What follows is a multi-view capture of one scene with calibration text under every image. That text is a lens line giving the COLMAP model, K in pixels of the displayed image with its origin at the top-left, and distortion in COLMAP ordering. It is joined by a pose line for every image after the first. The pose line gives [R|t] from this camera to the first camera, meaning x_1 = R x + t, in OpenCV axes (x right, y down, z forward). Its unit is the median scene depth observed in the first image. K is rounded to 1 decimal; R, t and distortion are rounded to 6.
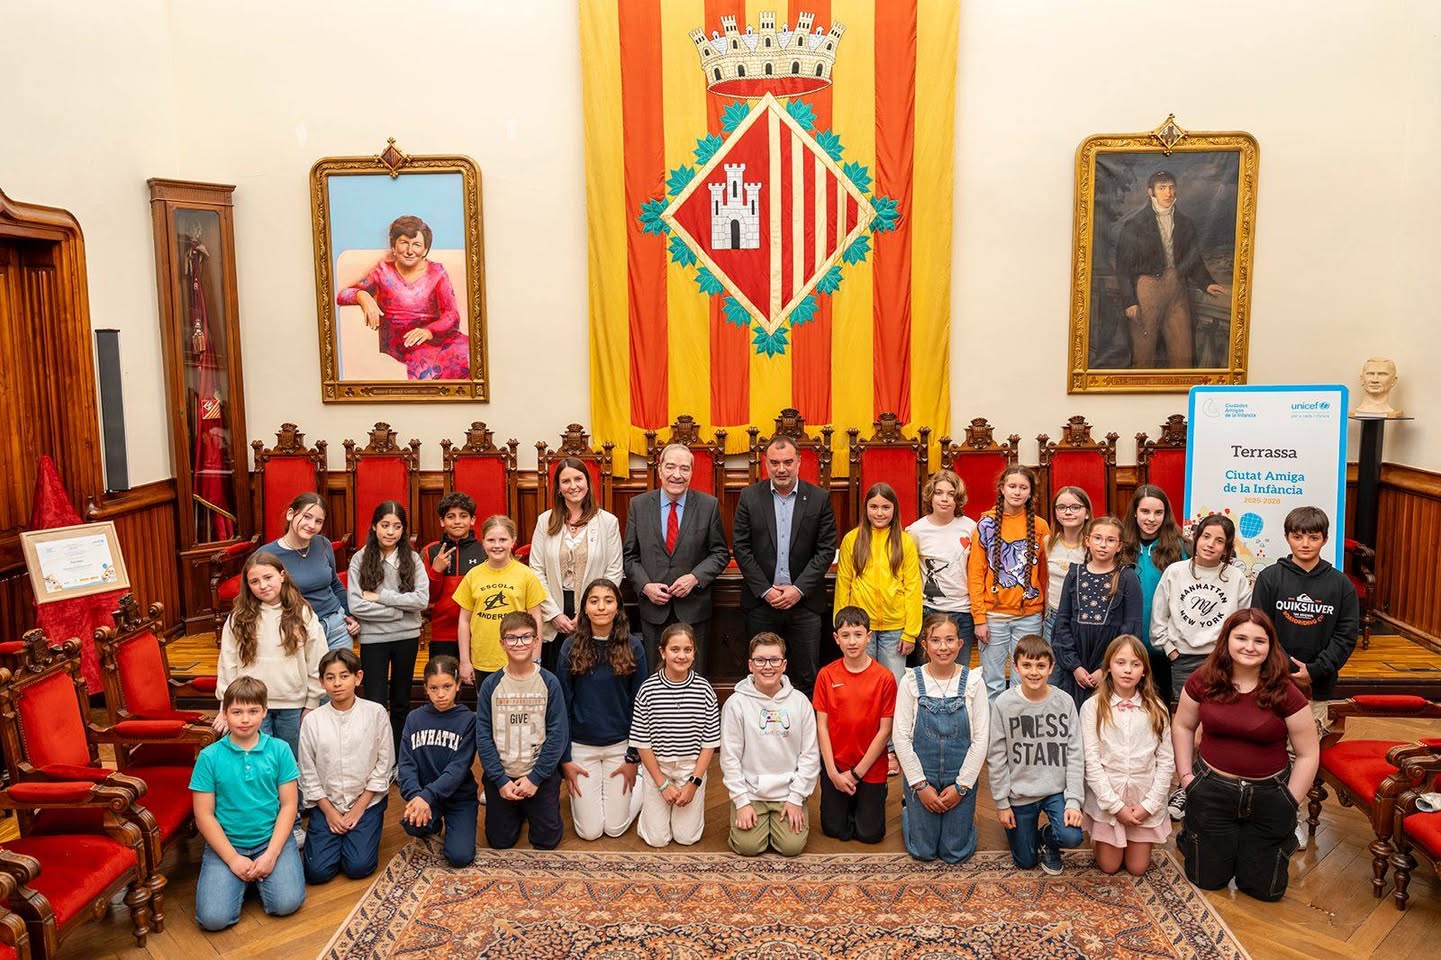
lens RADIAL K [[1079.5, 0, 720.2], [0, 1079.5, 474.7], [0, 0, 1]] dist [-0.009824, 0.009828]
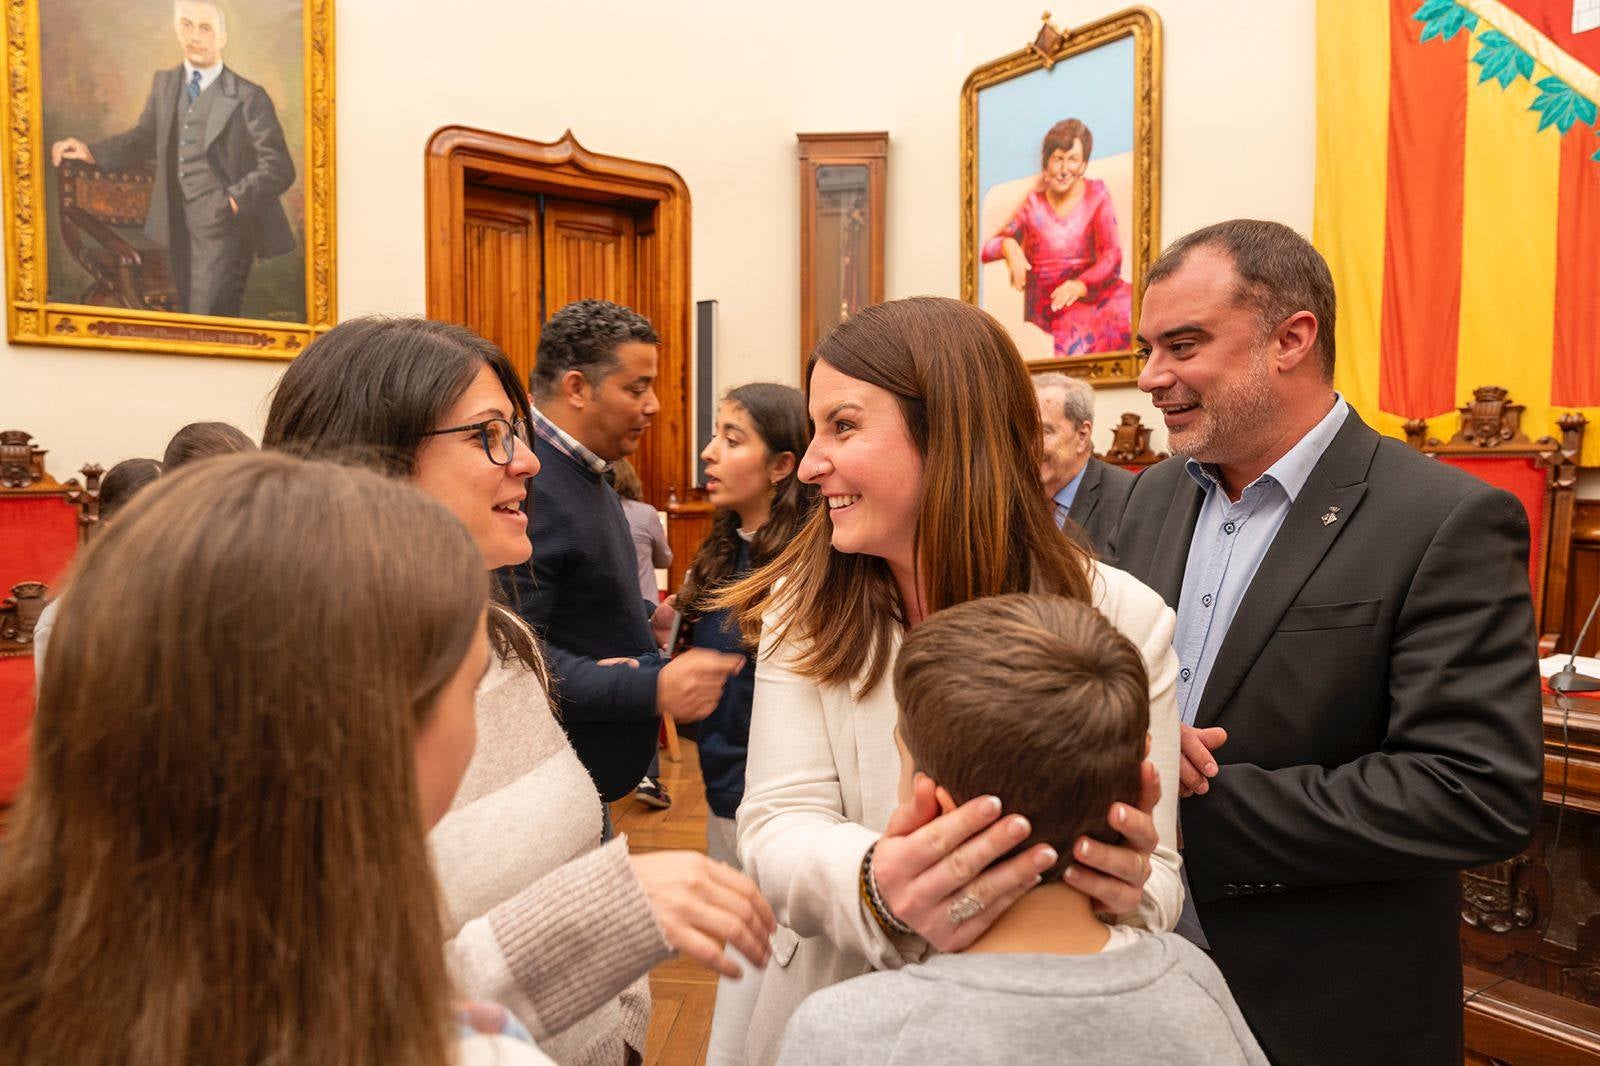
lens RADIAL K [[1061.2, 0, 813.5], [0, 1061.2, 528.6], [0, 0, 1]] dist [-0.009538, 0.004298]
pose [[0.660207, 0.056262, -0.748973, 0.132761], [-0.102290, 0.994635, -0.015450, 0.050359], [0.744086, 0.086813, 0.662420, 0.458976]]
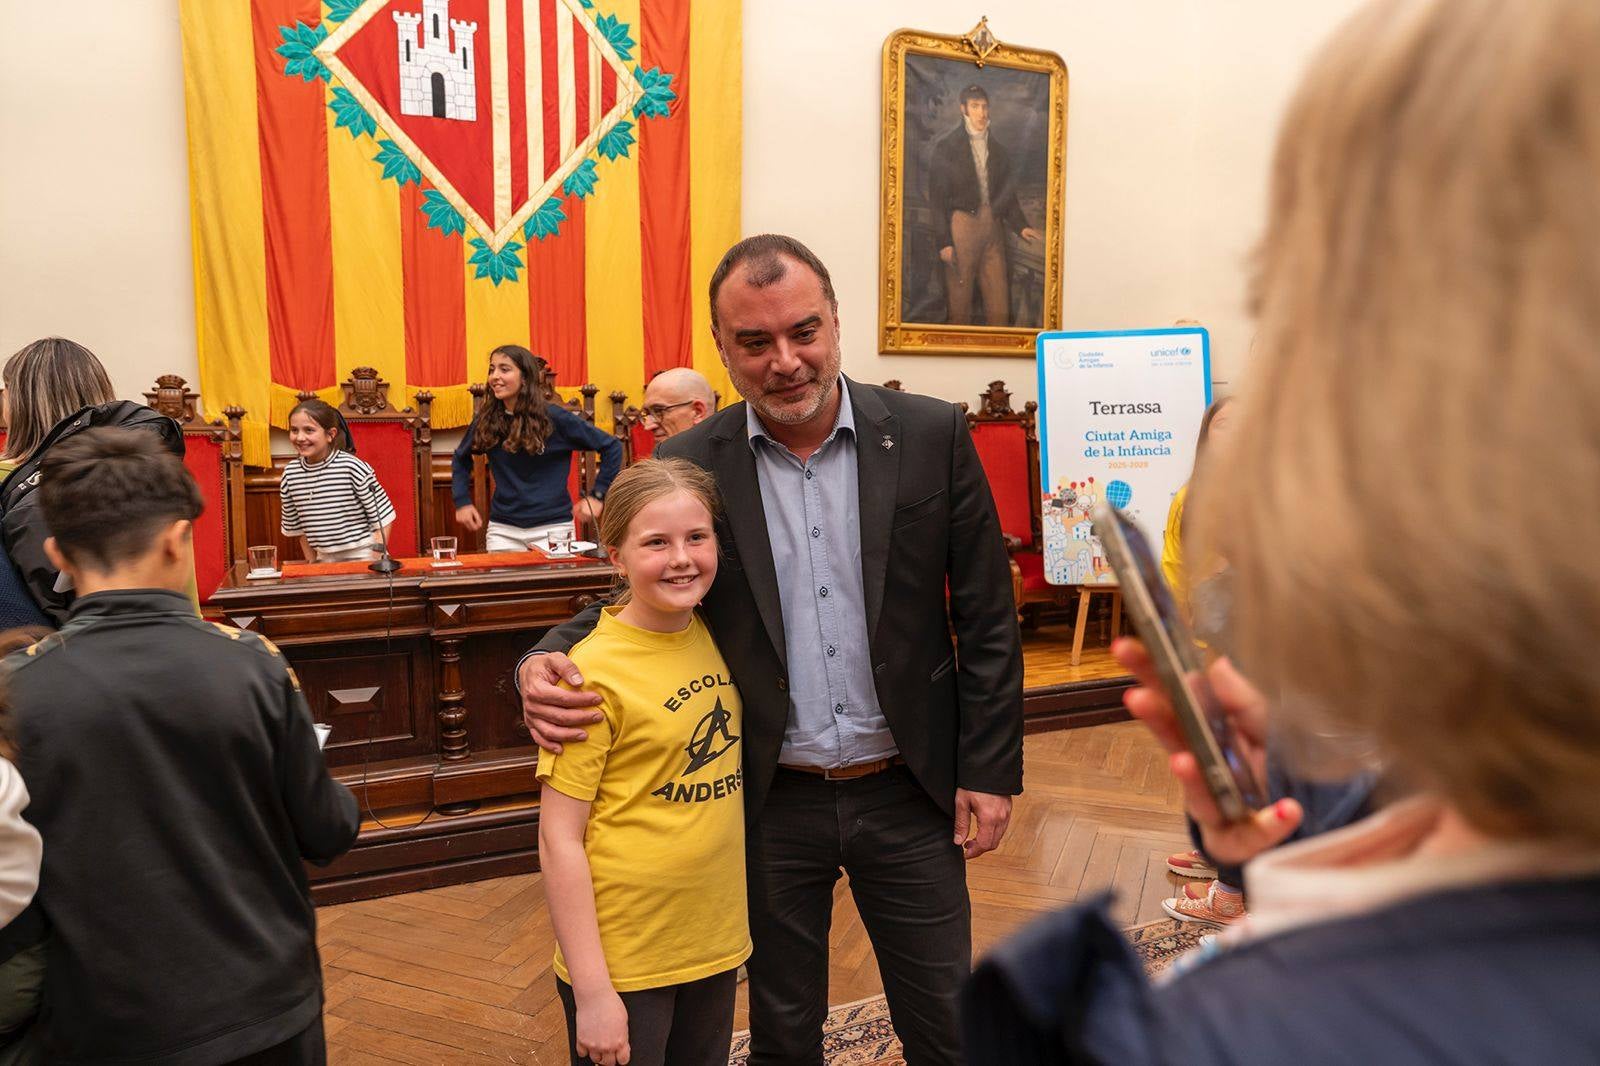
lens RADIAL K [[1084.7, 0, 795.8], [0, 1084.7, 531.9], [0, 0, 1]] dist [-0.009751, 0.007544]
pose [[0.900296, -0.035346, 0.433841, -0.086373], [0.049621, 0.998534, -0.021618, 0.071529], [-0.432441, 0.040990, 0.900730, 0.312496]]
